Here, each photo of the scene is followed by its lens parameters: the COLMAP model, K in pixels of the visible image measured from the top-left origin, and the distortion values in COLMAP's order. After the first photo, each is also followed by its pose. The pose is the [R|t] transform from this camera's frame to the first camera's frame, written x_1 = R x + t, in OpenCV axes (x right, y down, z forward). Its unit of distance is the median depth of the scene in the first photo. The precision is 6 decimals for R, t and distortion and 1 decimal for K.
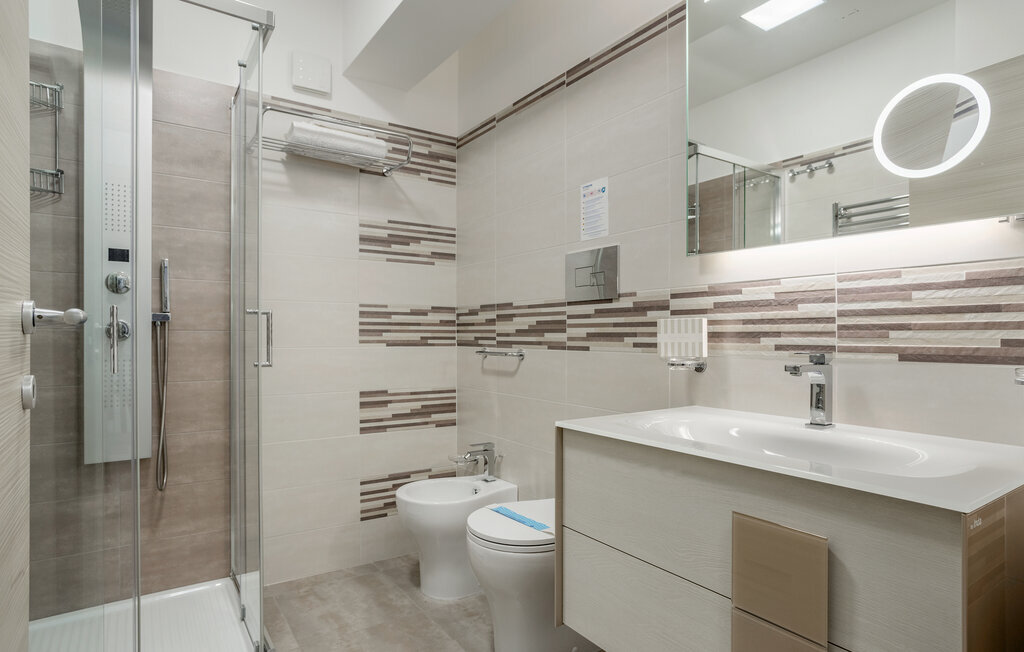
lens RADIAL K [[547.1, 0, 515.5], [0, 547.1, 330.9], [0, 0, 1]] dist [-0.032038, 0.006727]
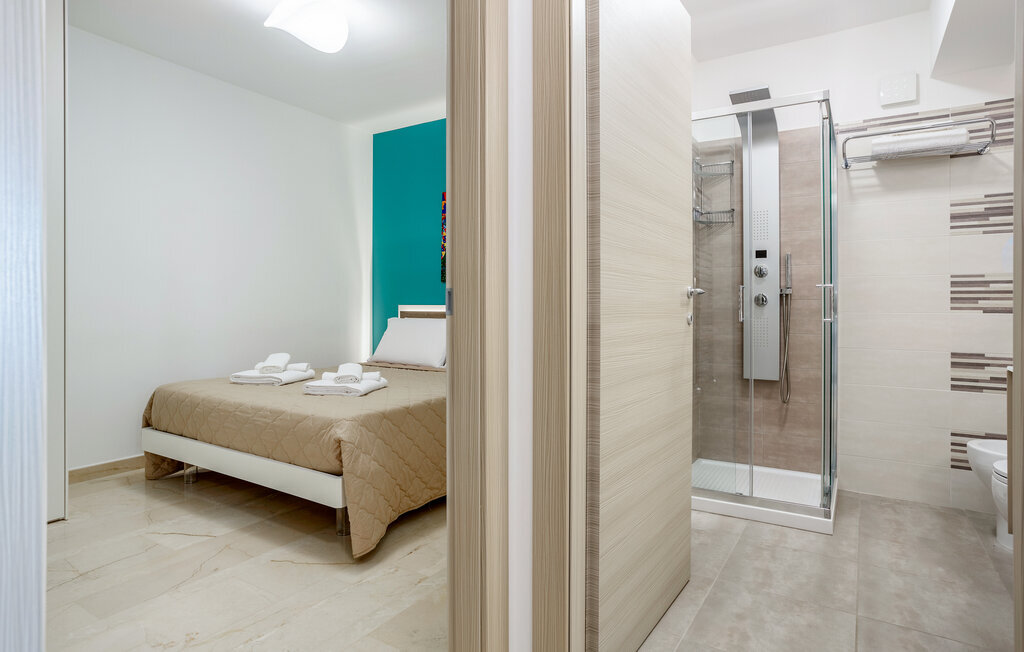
lens RADIAL K [[587.6, 0, 511.1], [0, 587.6, 322.4], [0, 0, 1]] dist [0.000638, 0.010460]
pose [[0.393425, 0.028138, -0.918926, 0.539344], [0.006688, 0.999417, 0.033466, 0.002044], [0.919332, -0.019312, 0.393008, -0.357380]]
